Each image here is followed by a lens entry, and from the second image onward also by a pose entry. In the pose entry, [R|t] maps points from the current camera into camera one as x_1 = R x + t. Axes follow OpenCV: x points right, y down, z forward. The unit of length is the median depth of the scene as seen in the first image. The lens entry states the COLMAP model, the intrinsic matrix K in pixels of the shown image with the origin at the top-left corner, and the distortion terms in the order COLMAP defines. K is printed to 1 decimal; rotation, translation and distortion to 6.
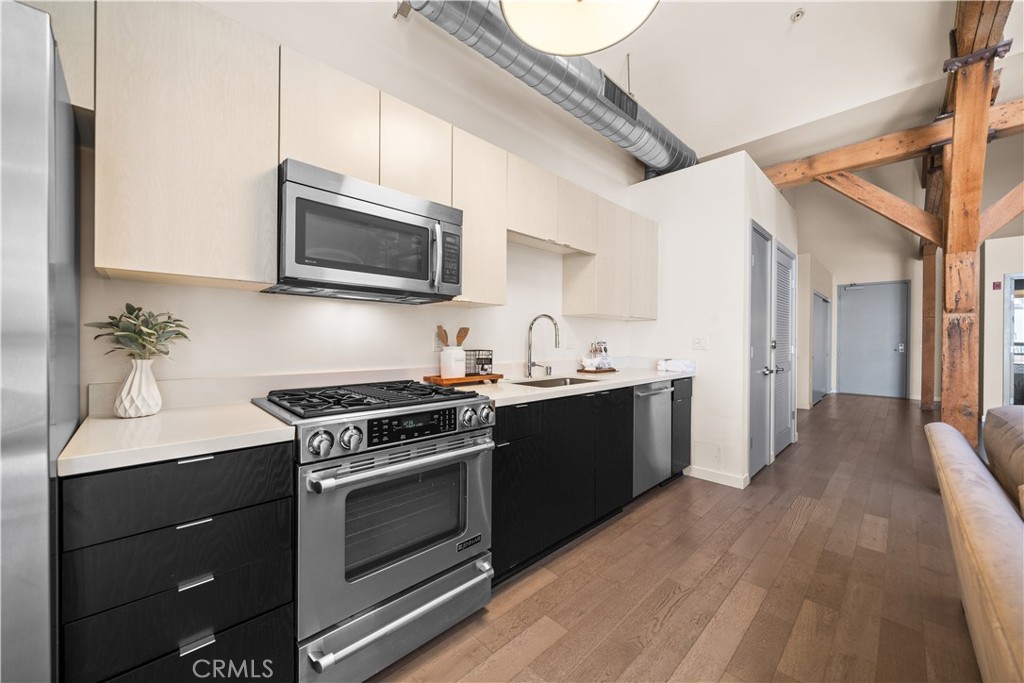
lens RADIAL K [[383.2, 0, 512.0], [0, 383.2, 341.5], [0, 0, 1]] dist [-0.001021, -0.000158]
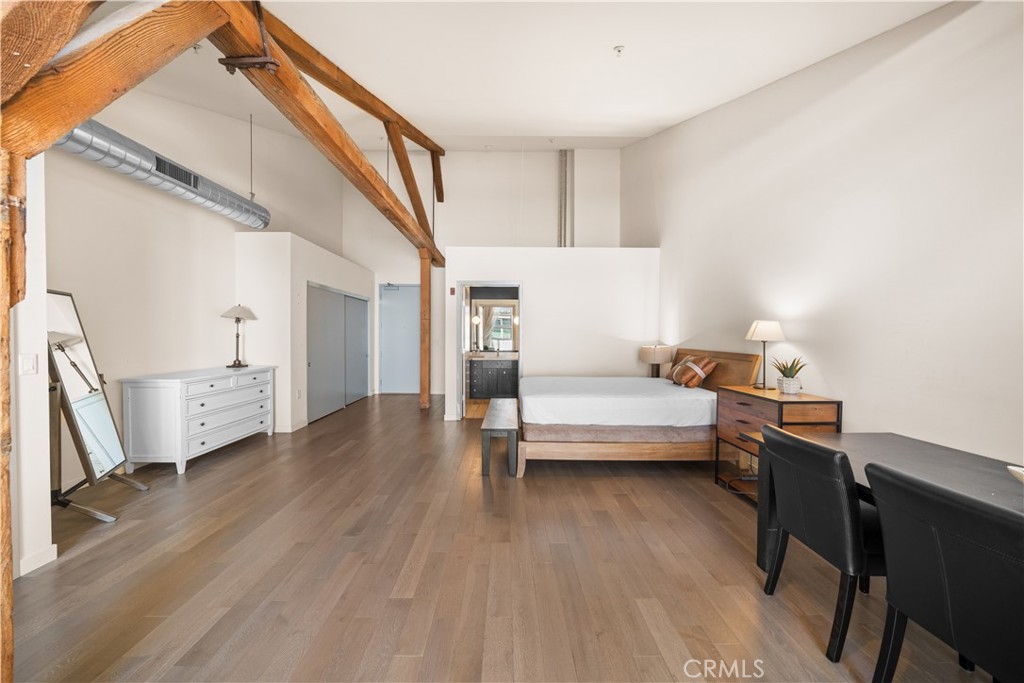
lens RADIAL K [[346.2, 0, 512.0], [0, 346.2, 341.5], [0, 0, 1]] dist [-0.010000, 0.000008]
pose [[0.689600, -0.014036, 0.724054, 1.237332], [0.002690, 0.999855, 0.016821, -0.041544], [-0.724185, -0.009651, 0.689538, 0.402094]]
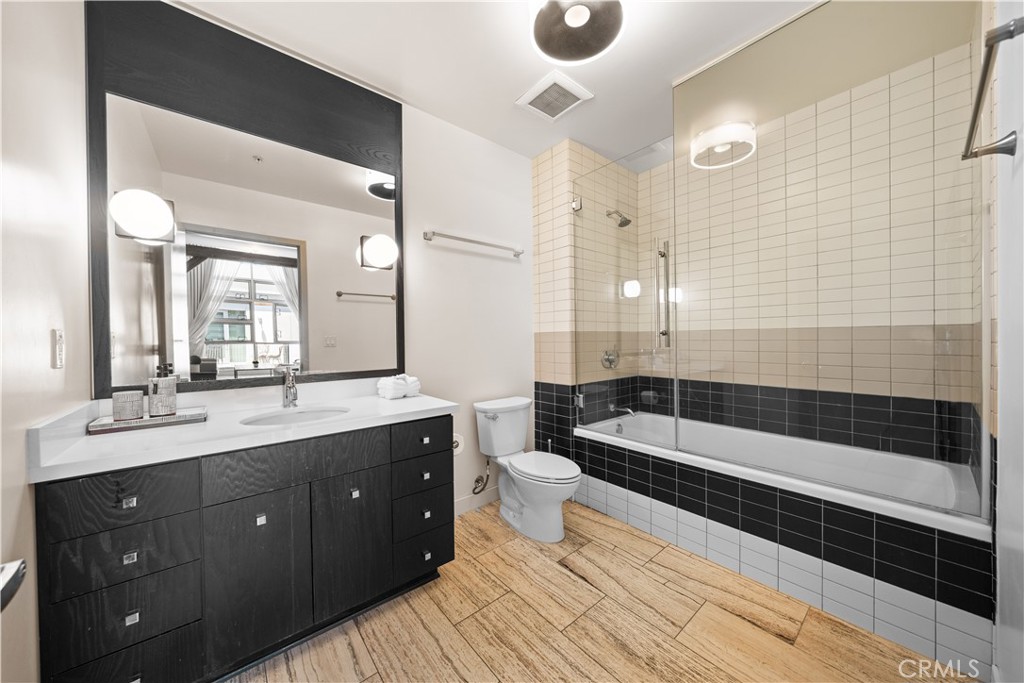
lens RADIAL K [[346.2, 0, 512.0], [0, 346.2, 341.5], [0, 0, 1]] dist [-0.010000, 0.000008]
pose [[0.082565, -0.012410, 0.996508, 2.442157], [0.014279, 0.999835, 0.011268, 0.008628], [-0.996483, 0.013299, 0.082728, 1.773900]]
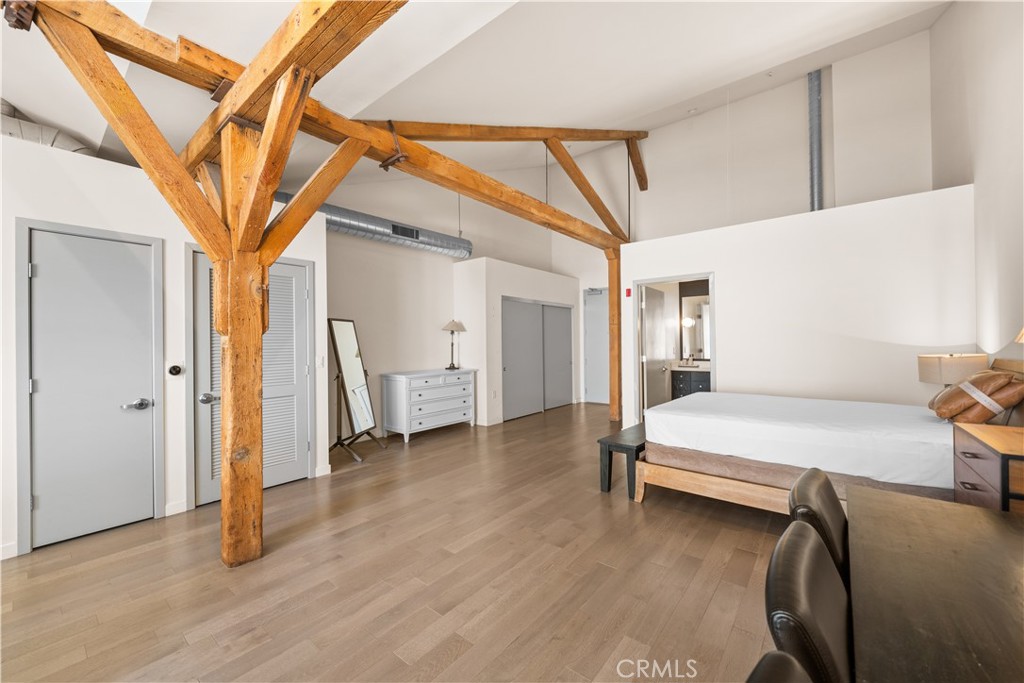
lens RADIAL K [[399.7, 0, 512.0], [0, 399.7, 341.5], [0, 0, 1]] dist [-0.001436, -0.000293]
pose [[0.993037, -0.016297, 0.116674, 1.546826], [0.017301, 0.999822, -0.007593, -0.038567], [-0.116529, 0.009558, 0.993141, 0.082585]]
